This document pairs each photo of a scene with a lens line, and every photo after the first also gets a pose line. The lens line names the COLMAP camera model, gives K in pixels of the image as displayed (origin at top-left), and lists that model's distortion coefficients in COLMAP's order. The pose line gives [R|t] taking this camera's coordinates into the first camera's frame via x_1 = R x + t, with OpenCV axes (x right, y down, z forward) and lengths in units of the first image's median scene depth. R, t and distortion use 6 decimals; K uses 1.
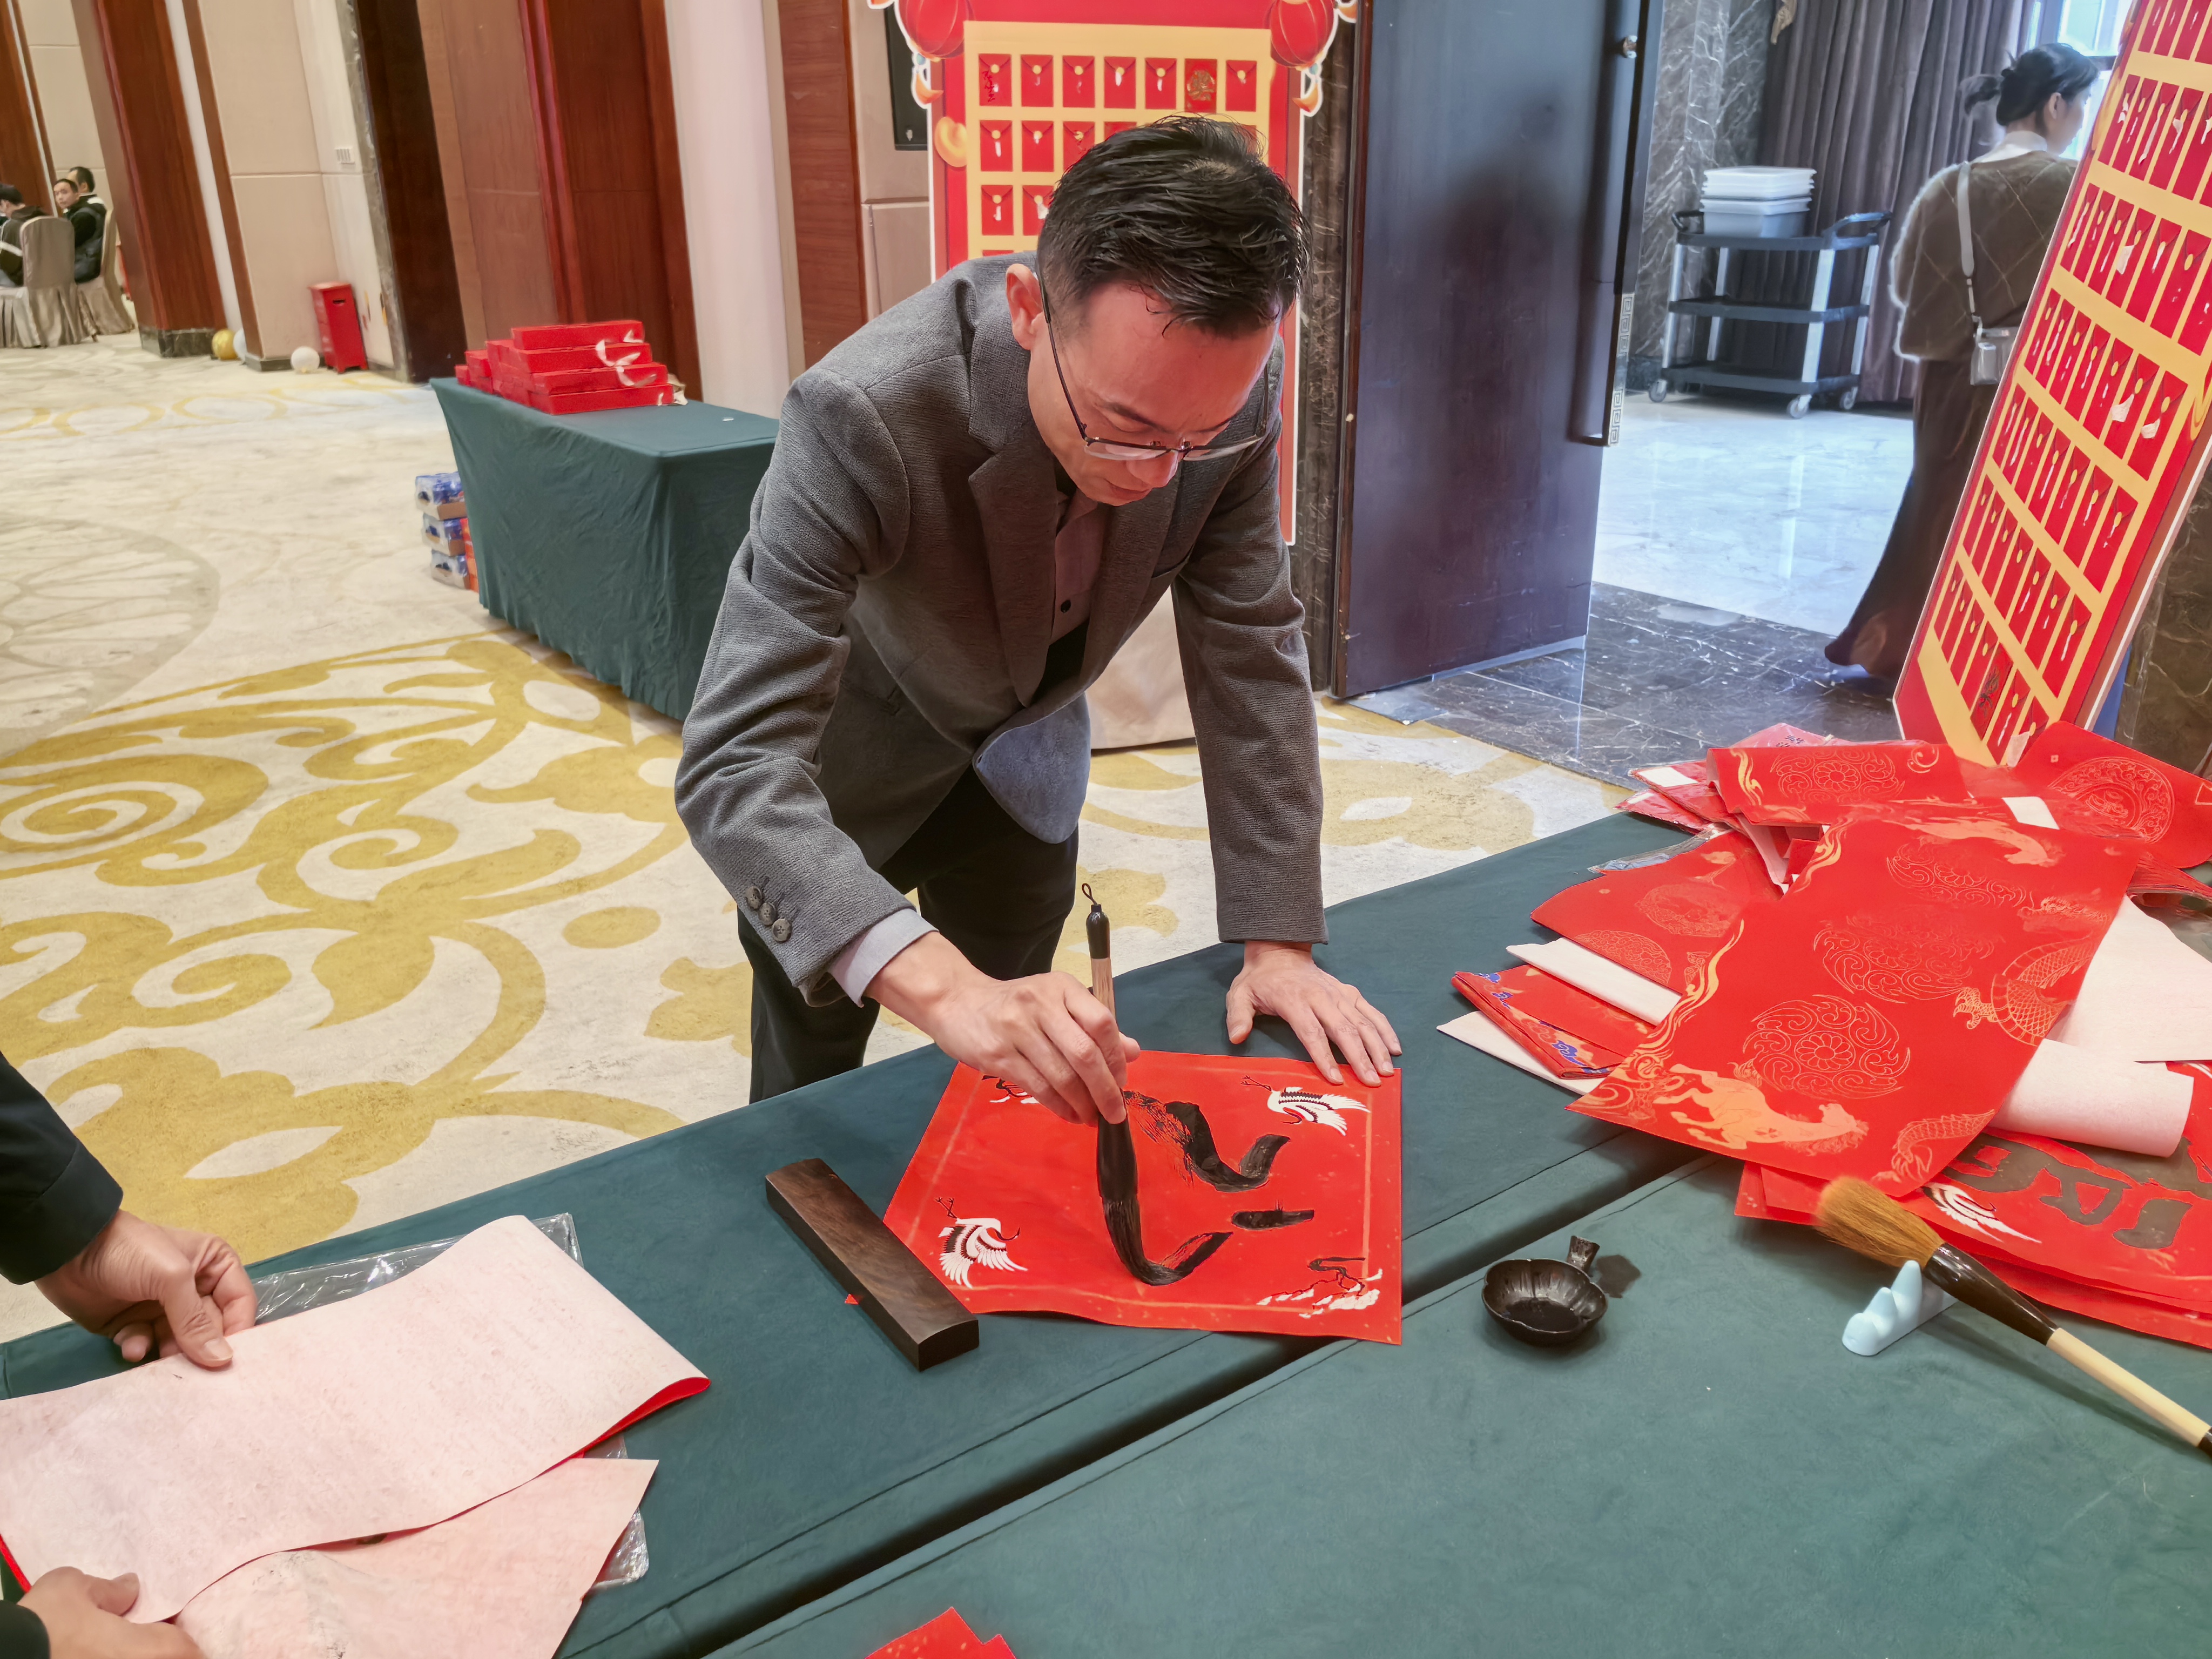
lens RADIAL K [[1742.6, 0, 1110.9], [0, 1742.6, 821.5], [0, 0, 1]] dist [0.024741, -0.031355]
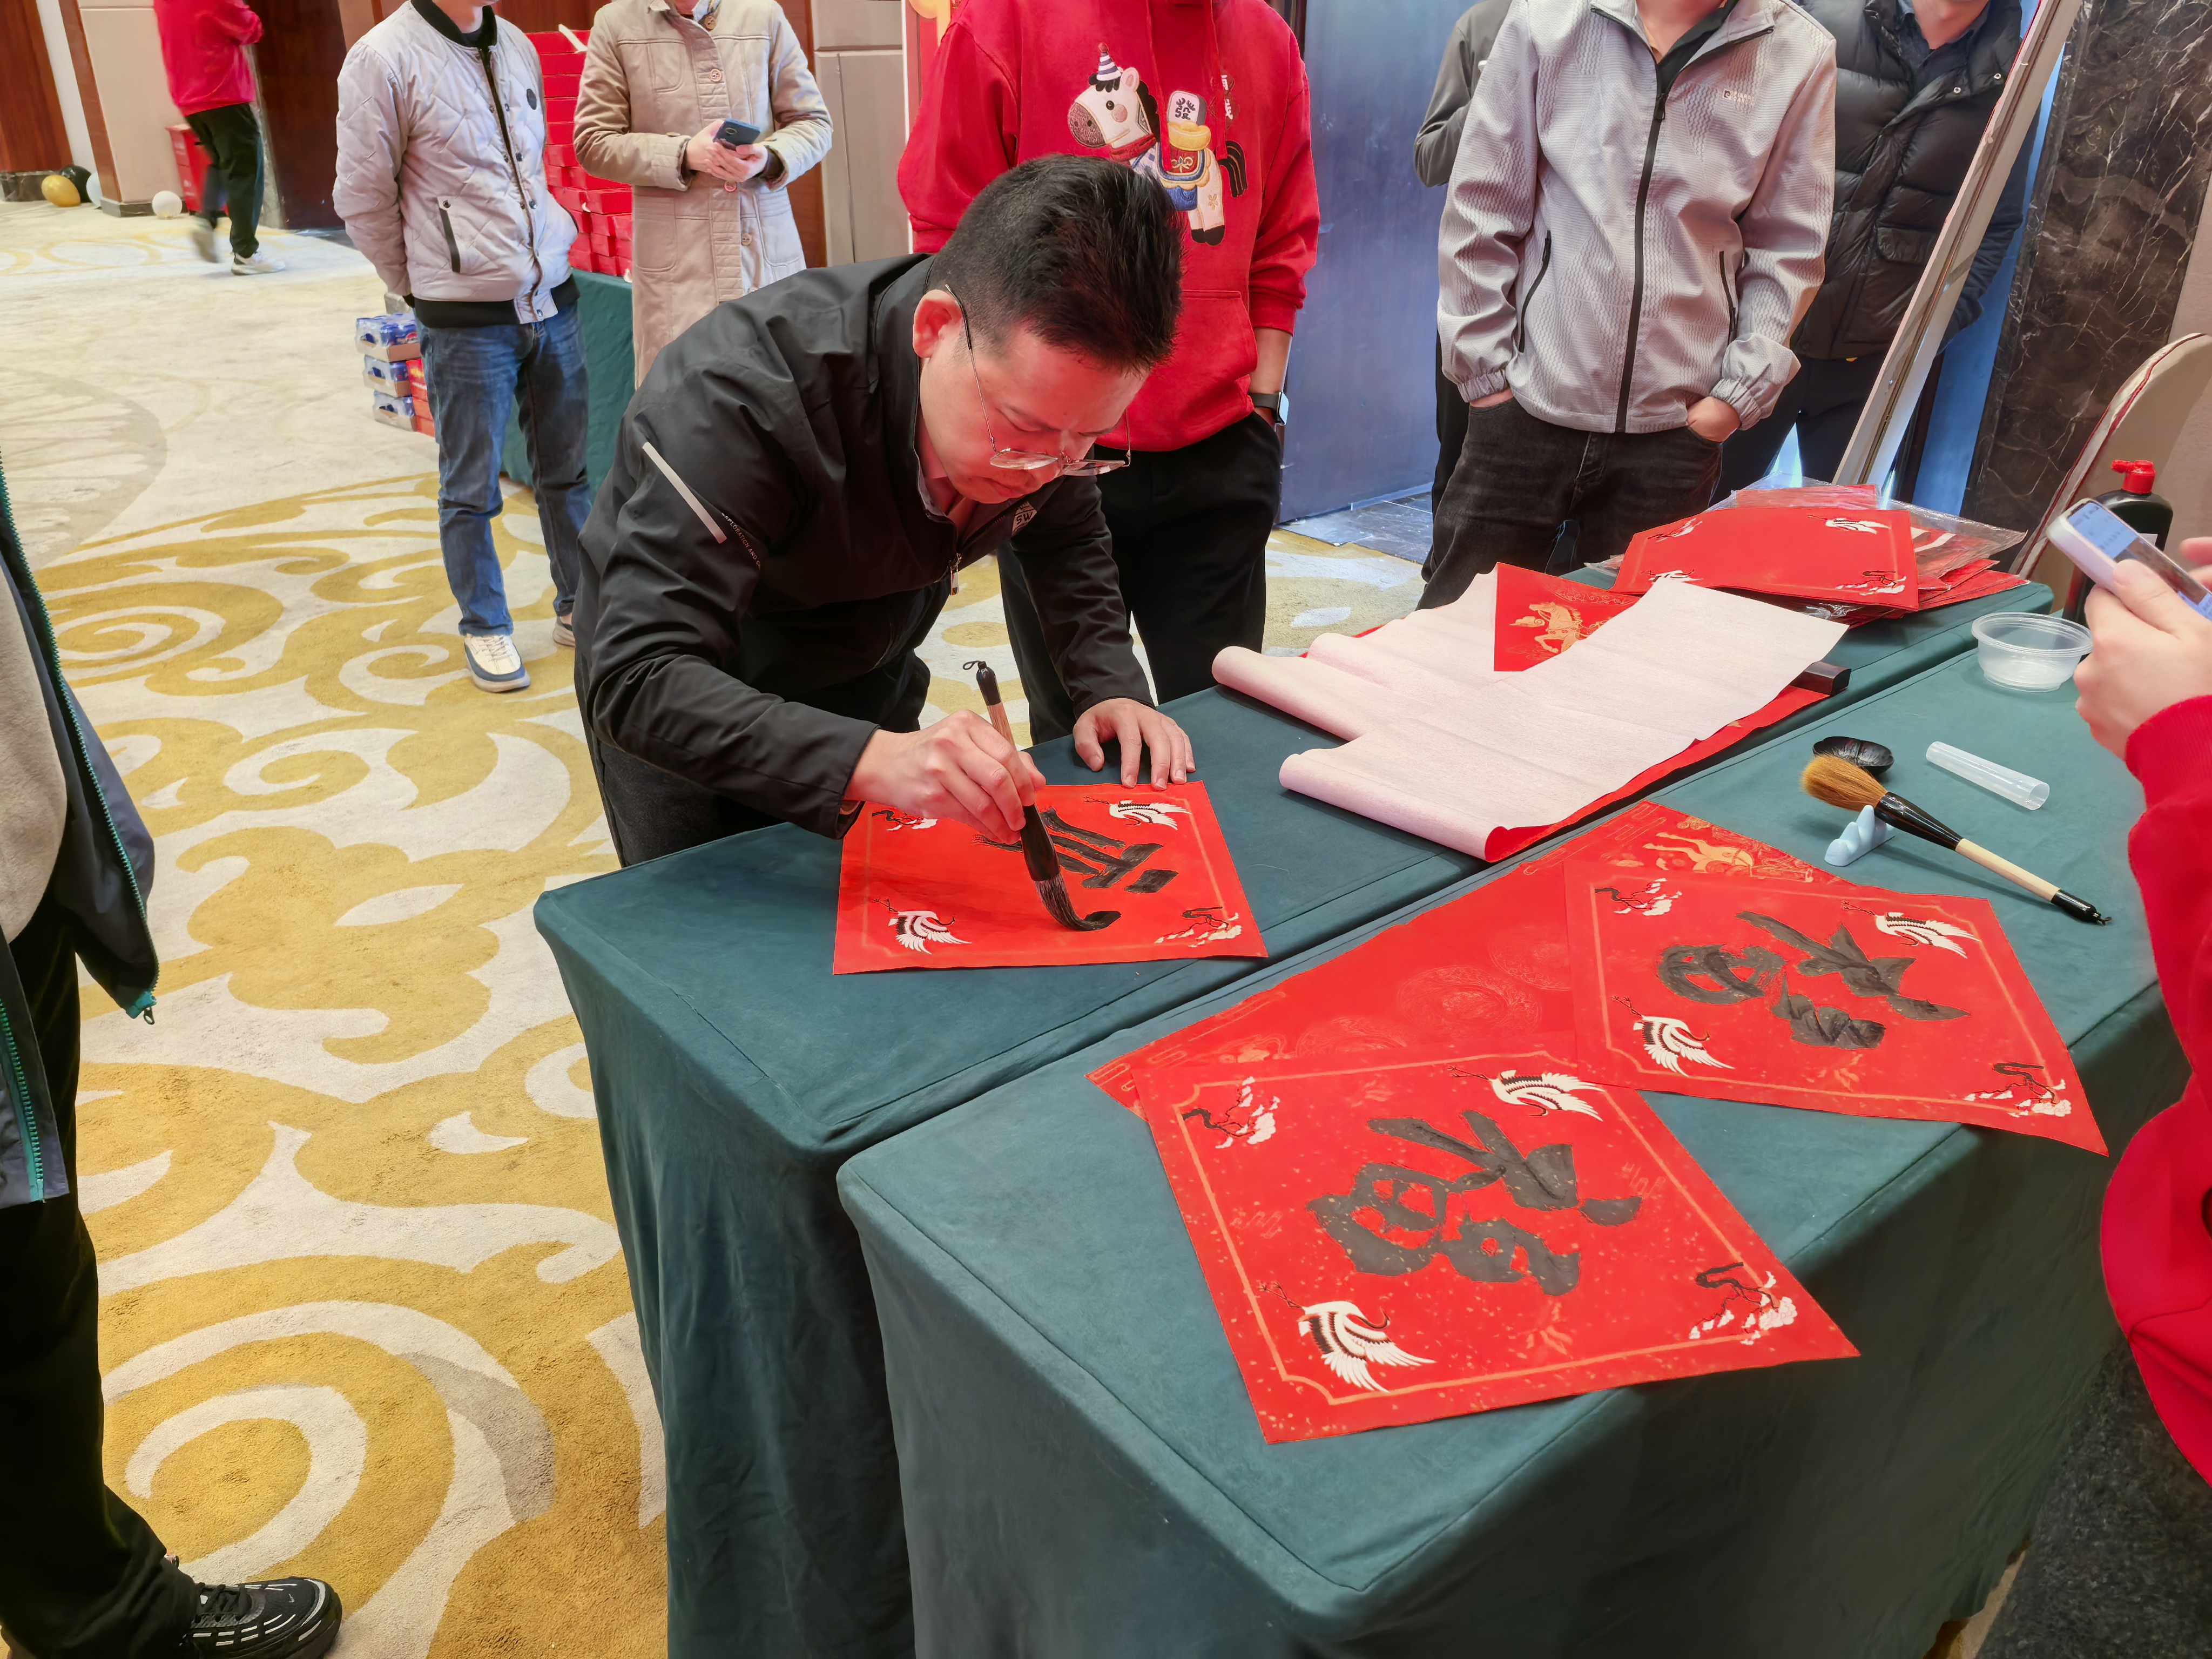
lens RADIAL K [[1742.6, 0, 1098.6], [0, 1742.6, 840.6], [0, 0, 1]] dist [0.024741, -0.031355]
pose [[0.996078, -0.019663, 0.086266, -0.079926], [0.012503, 0.996490, 0.082776, 0.036700], [-0.087591, -0.081373, 0.992827, -0.104591]]
